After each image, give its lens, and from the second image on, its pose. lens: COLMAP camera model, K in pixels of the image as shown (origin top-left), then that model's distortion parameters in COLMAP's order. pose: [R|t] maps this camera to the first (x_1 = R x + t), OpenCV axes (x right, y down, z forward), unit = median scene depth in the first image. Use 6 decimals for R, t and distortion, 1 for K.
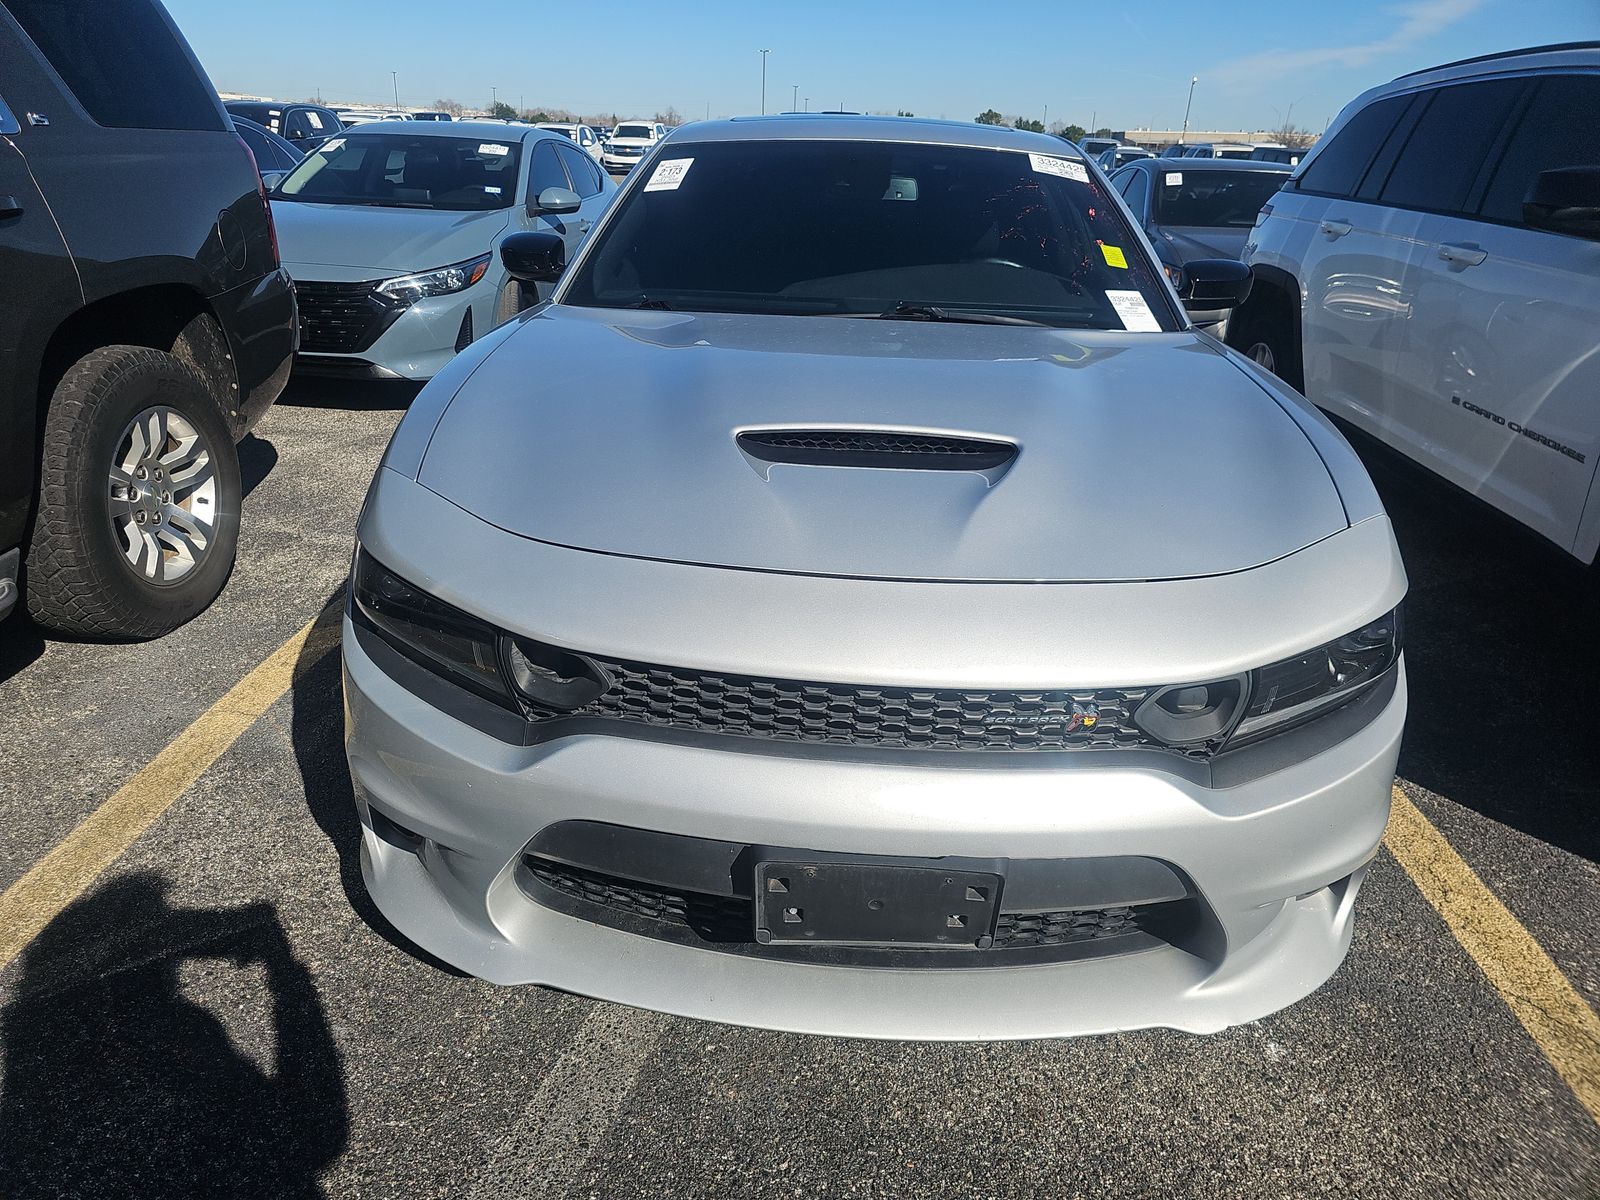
lens RADIAL K [[1045.6, 0, 798.2], [0, 1045.6, 622.3], [0, 0, 1]] dist [0.005935, -0.015614]
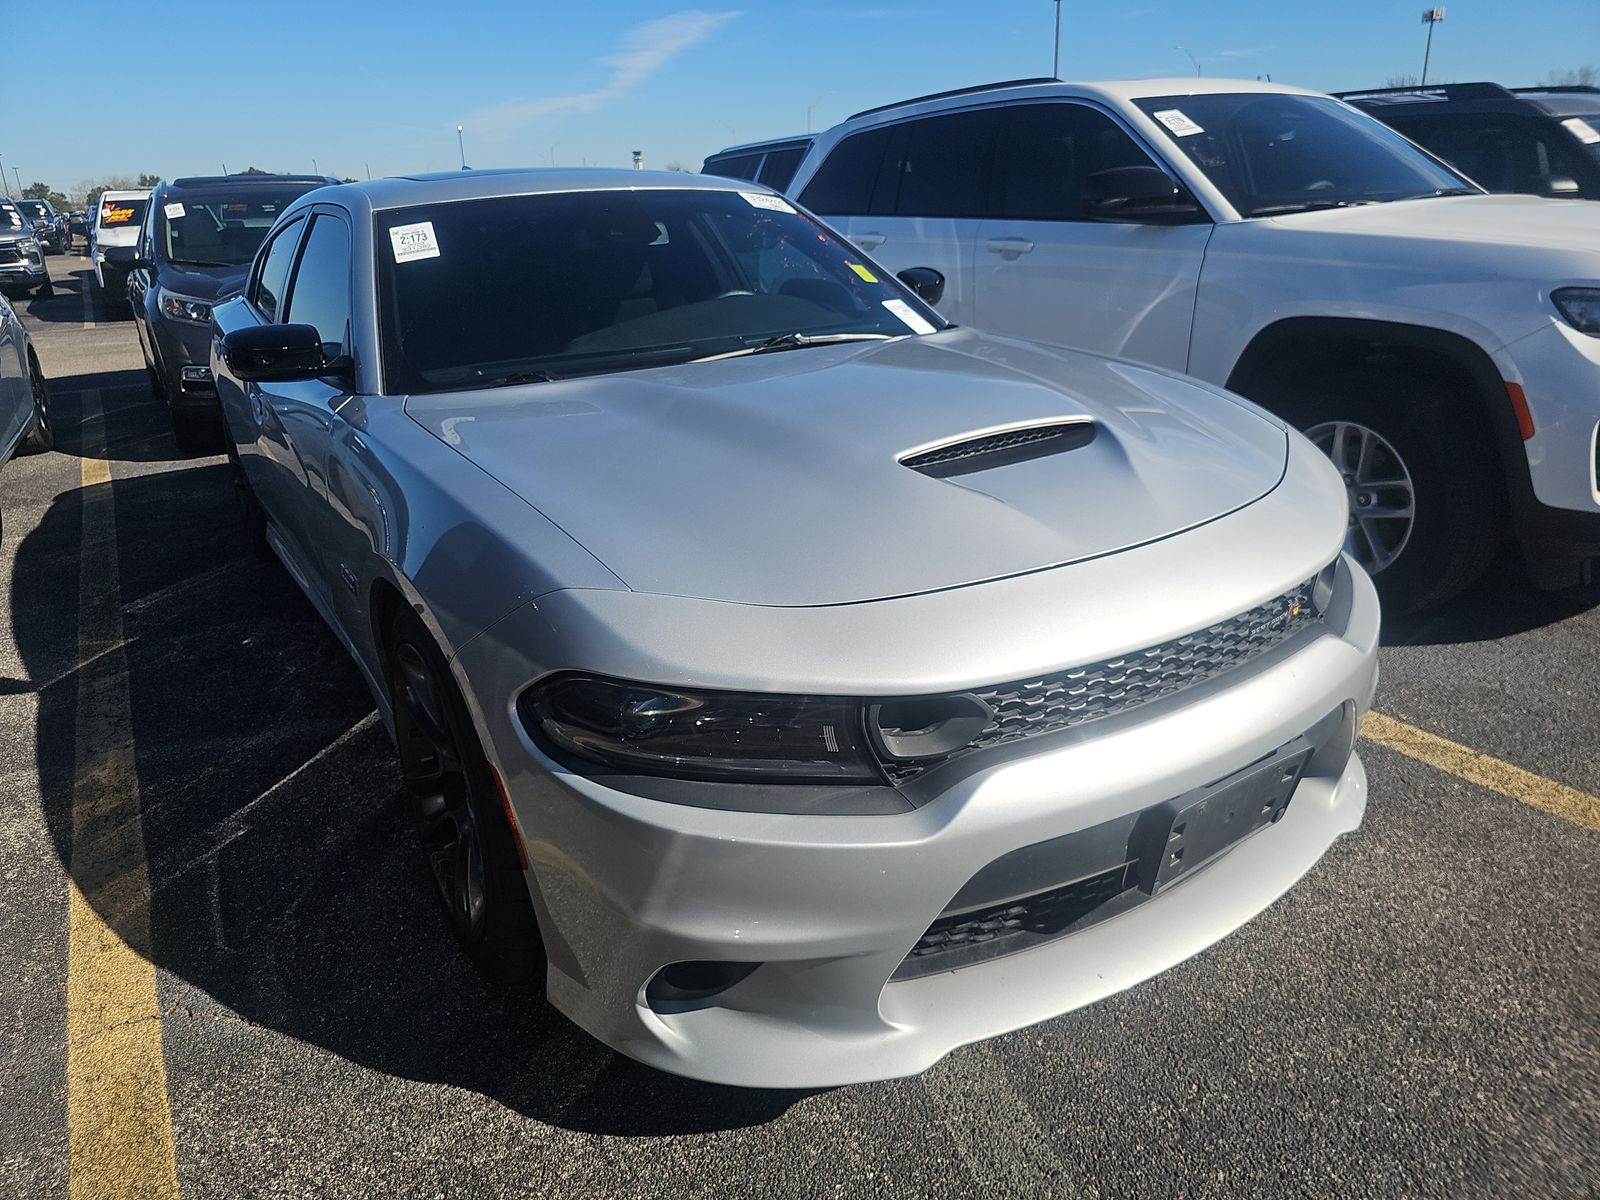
lens RADIAL K [[1045.6, 0, 798.2], [0, 1045.6, 622.3], [0, 0, 1]] dist [0.005935, -0.015614]
pose [[0.811026, -0.281950, 0.512582, -0.485706], [0.302191, 0.952156, 0.045604, -0.074249], [-0.500916, 0.117912, 0.857426, 0.133915]]
